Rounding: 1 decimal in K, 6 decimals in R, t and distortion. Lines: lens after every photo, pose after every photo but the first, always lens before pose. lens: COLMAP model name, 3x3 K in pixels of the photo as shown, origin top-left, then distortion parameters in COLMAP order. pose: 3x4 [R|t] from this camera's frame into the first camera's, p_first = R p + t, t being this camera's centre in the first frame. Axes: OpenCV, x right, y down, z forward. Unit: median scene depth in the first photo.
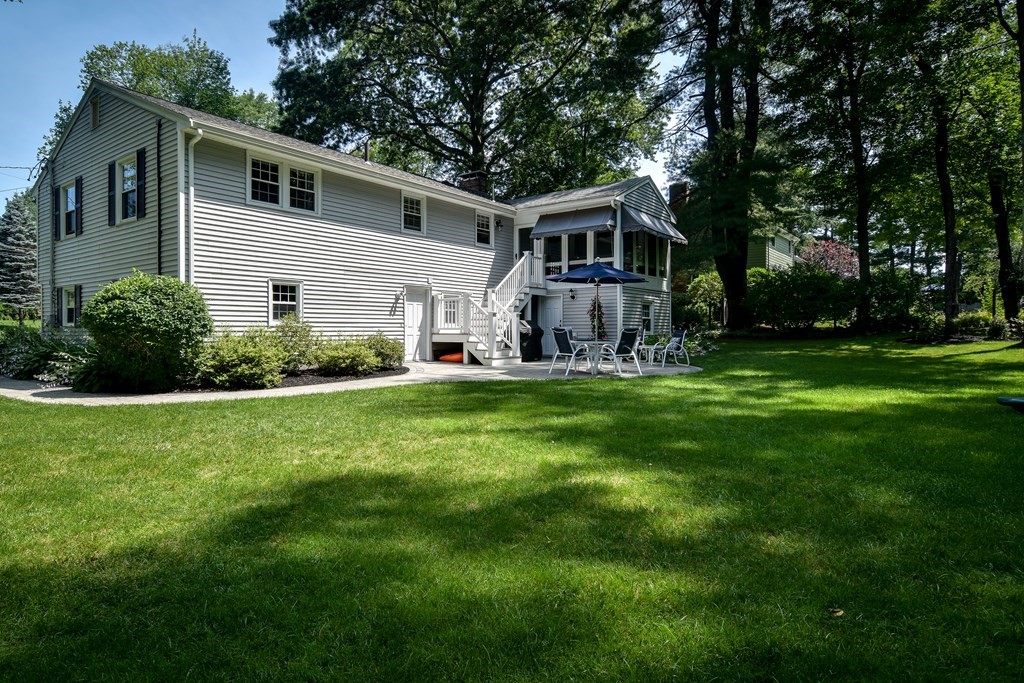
lens RADIAL K [[562.9, 0, 508.1], [0, 562.9, 305.3], [0, 0, 1]] dist [-0.001684, -0.000839]
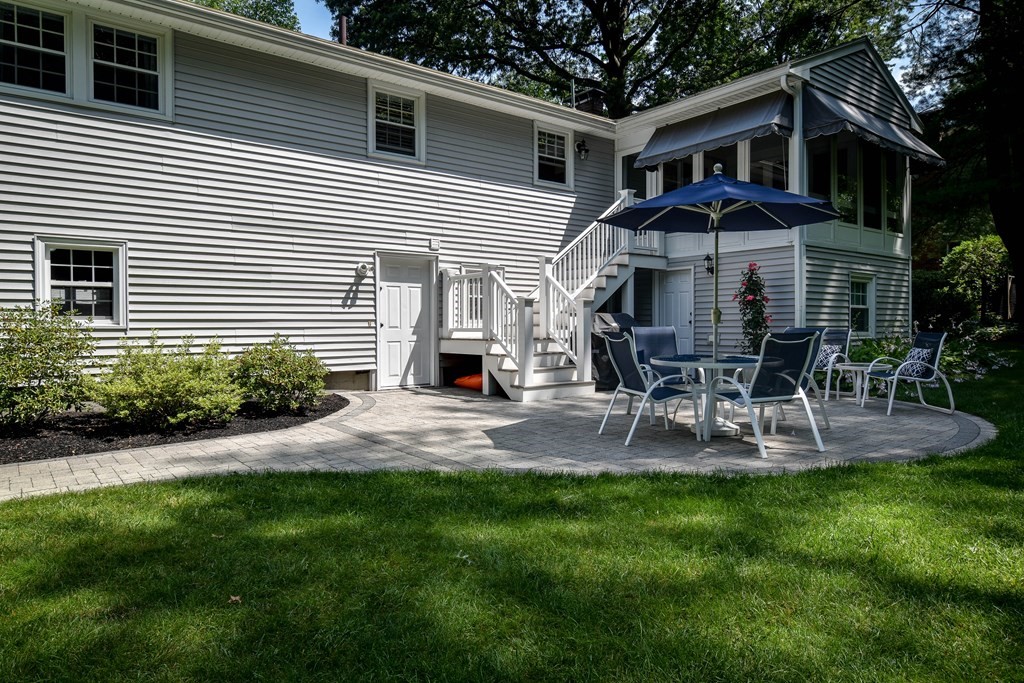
lens RADIAL K [[637.5, 0, 544.9], [0, 637.5, 317.8], [0, 0, 1]] dist [-0.001980, -0.002422]
pose [[0.970080, -0.007931, -0.242657, 0.123746], [0.015469, 0.999455, 0.029176, 0.012770], [0.242294, -0.032057, 0.969673, 0.413056]]
